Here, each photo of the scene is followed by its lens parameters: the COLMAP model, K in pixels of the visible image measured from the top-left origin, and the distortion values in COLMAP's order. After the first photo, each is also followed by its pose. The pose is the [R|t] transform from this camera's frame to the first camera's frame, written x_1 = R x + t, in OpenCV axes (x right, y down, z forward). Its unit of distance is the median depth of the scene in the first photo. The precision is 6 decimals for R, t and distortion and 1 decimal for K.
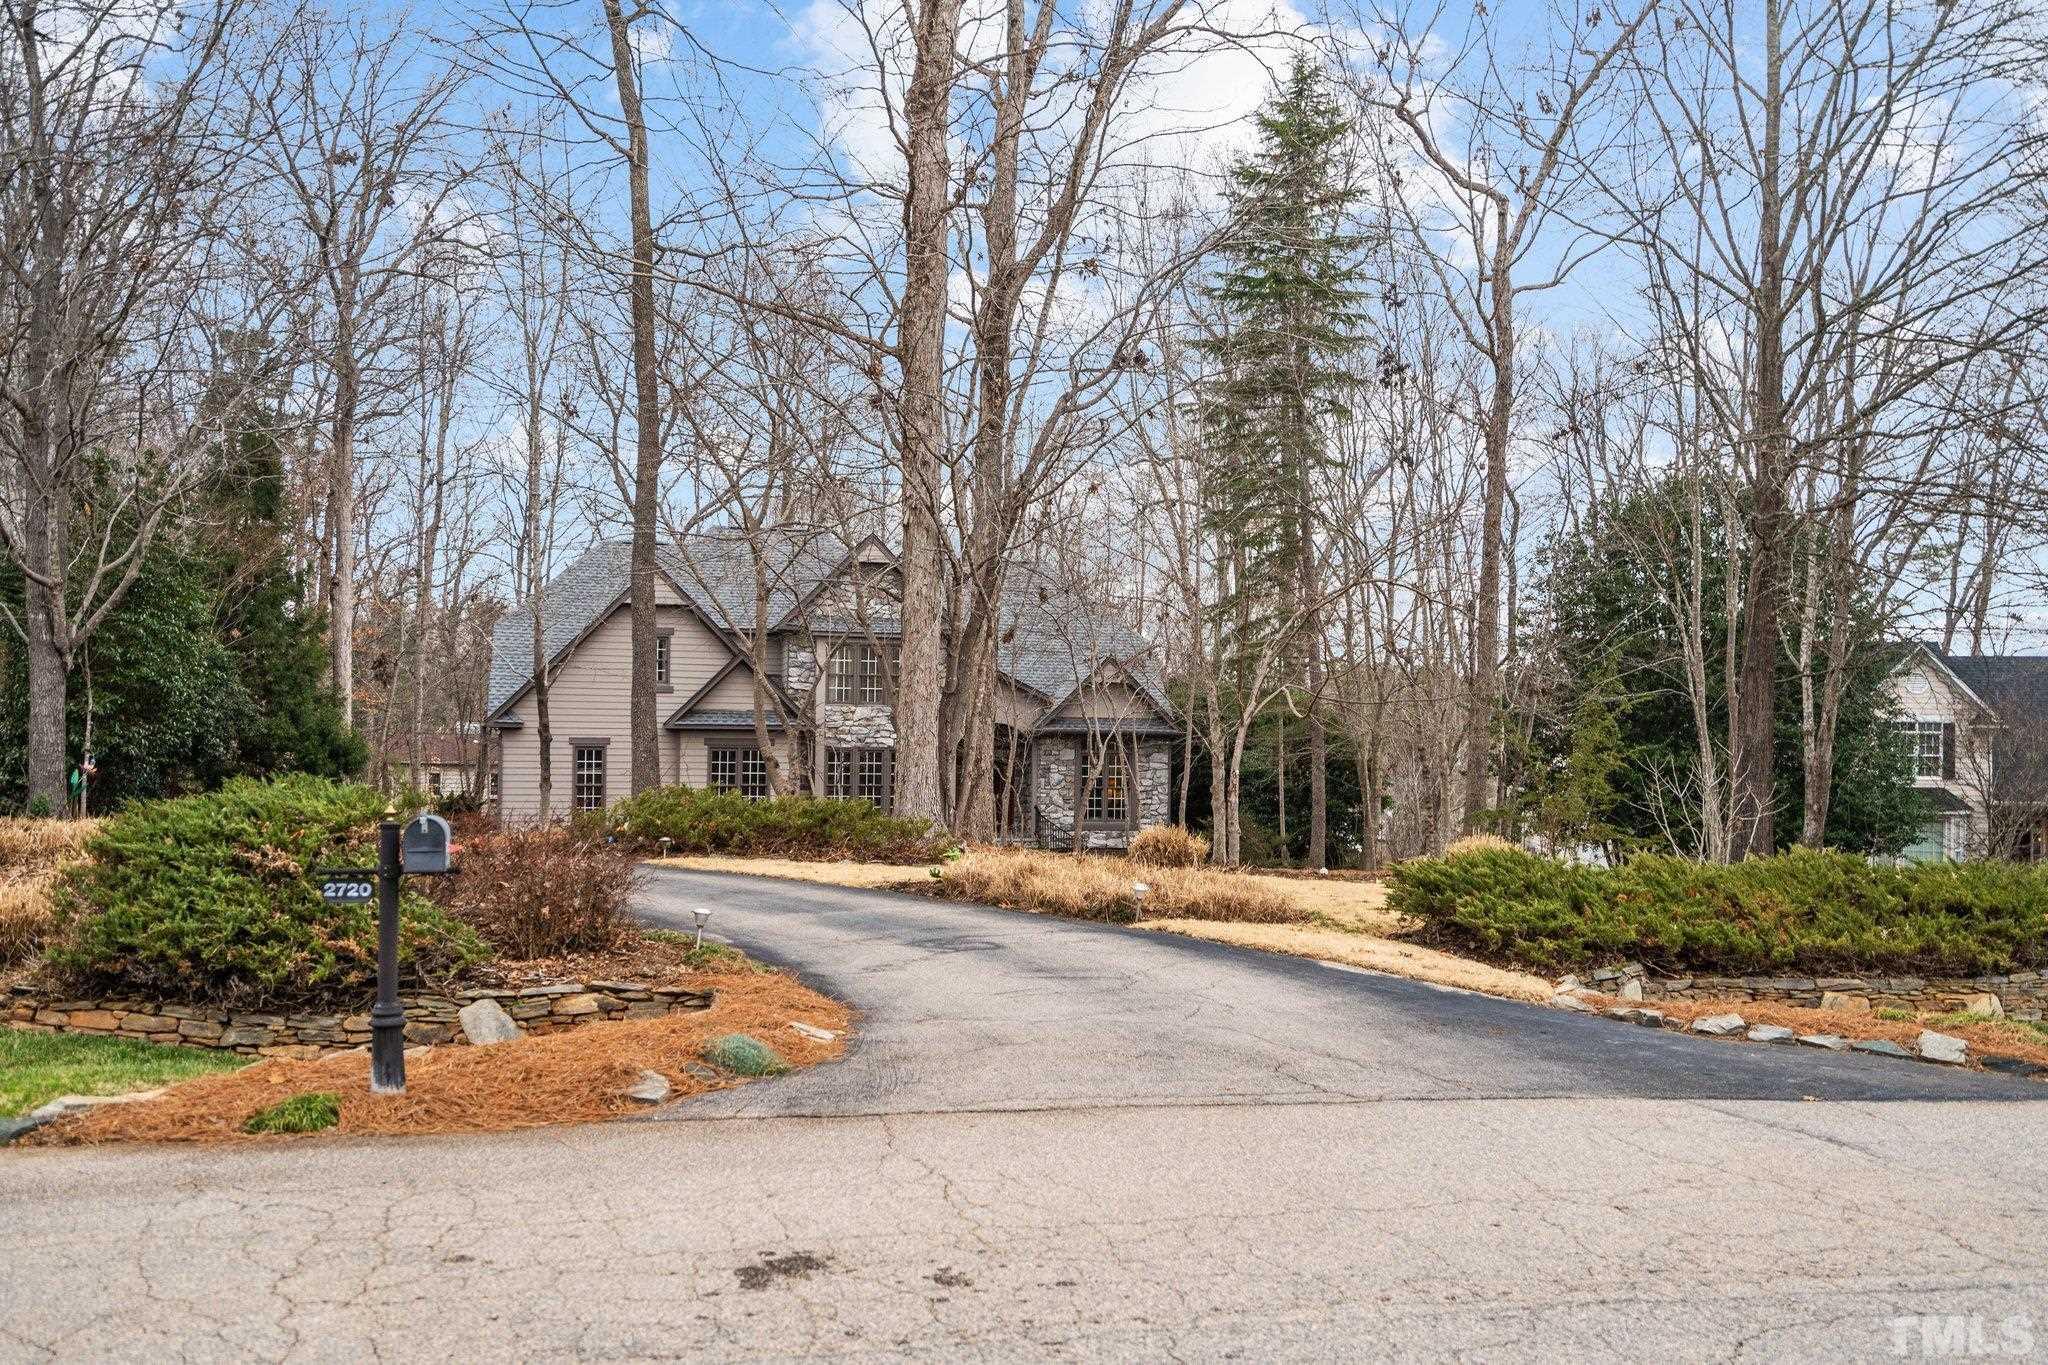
lens RADIAL K [[1956.4, 0, 1021.7], [0, 1956.4, 667.2], [0, 0, 1]] dist [0.071912, 0.000000]
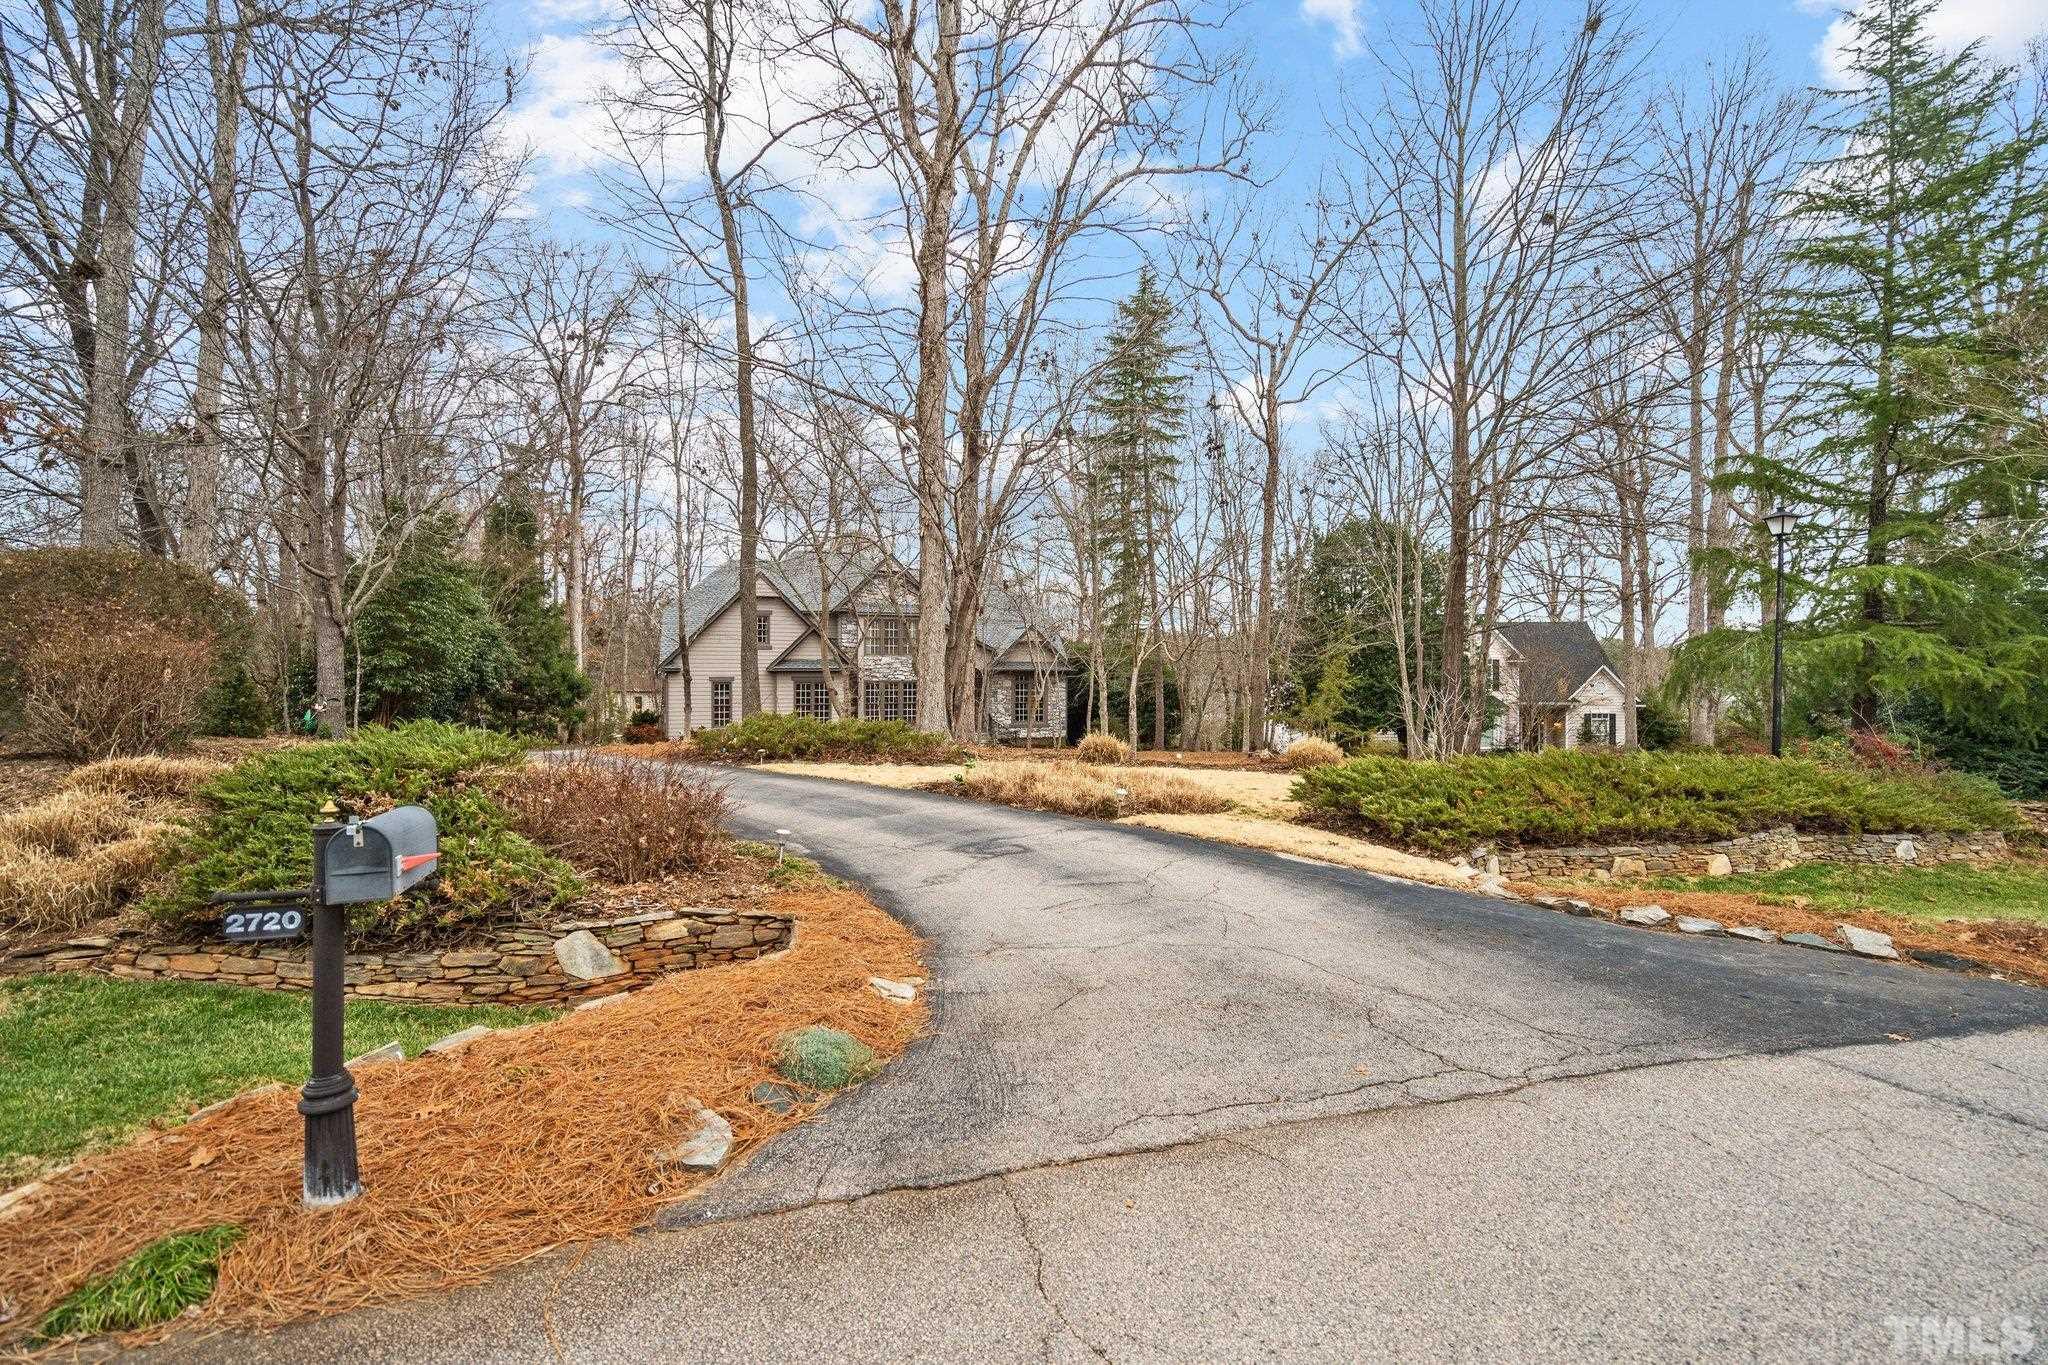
lens RADIAL K [[992.6, 0, 1025.2], [0, 992.6, 661.8], [0, 0, 1]] dist [0.017526, 0.000588]
pose [[0.997640, -0.009927, 0.067940, -0.034275], [0.008124, 0.999609, 0.026761, 0.004331], [-0.068179, -0.026146, 0.997330, 0.236301]]
